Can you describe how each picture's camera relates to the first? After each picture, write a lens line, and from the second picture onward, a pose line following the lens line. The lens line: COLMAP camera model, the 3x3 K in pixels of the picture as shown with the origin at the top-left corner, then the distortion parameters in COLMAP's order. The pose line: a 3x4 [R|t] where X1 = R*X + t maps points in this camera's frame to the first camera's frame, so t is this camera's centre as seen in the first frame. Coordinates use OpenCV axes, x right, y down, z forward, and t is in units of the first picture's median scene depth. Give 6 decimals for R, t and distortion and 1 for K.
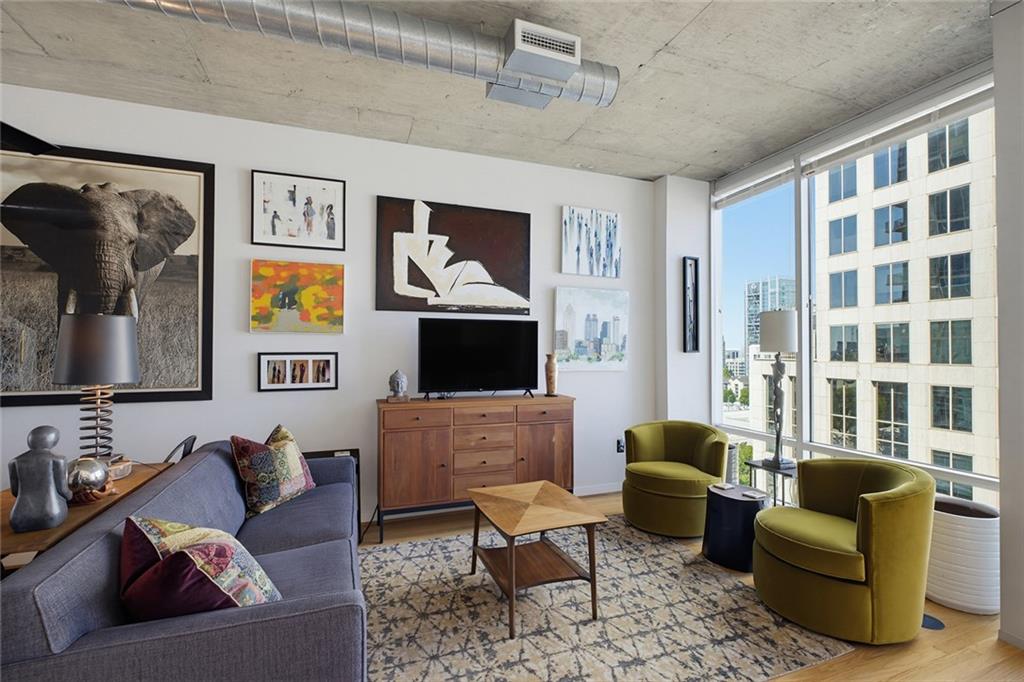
lens RADIAL K [[461.1, 0, 512.7], [0, 461.1, 344.0], [0, 0, 1]] dist [0.000928, -0.001349]
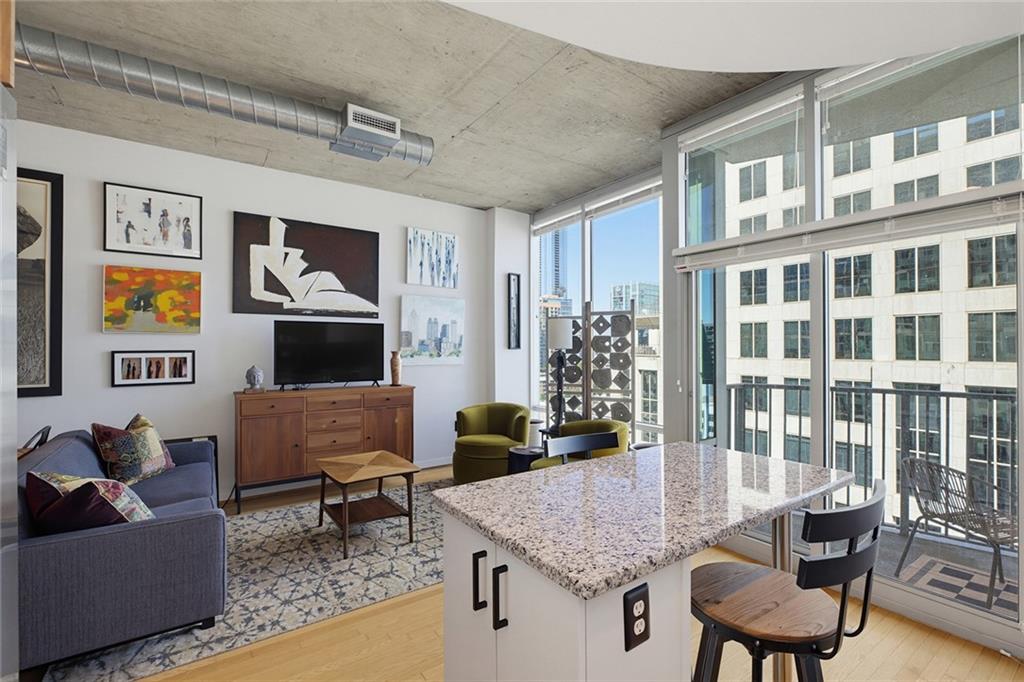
lens RADIAL K [[461.1, 0, 512.7], [0, 461.1, 344.9], [0, 0, 1]] dist [0.000928, -0.001349]
pose [[0.967204, -0.001338, 0.253997, 0.085074], [-0.000435, 0.999976, 0.006922, -0.003743], [-0.254000, -0.006806, 0.967180, -0.286464]]
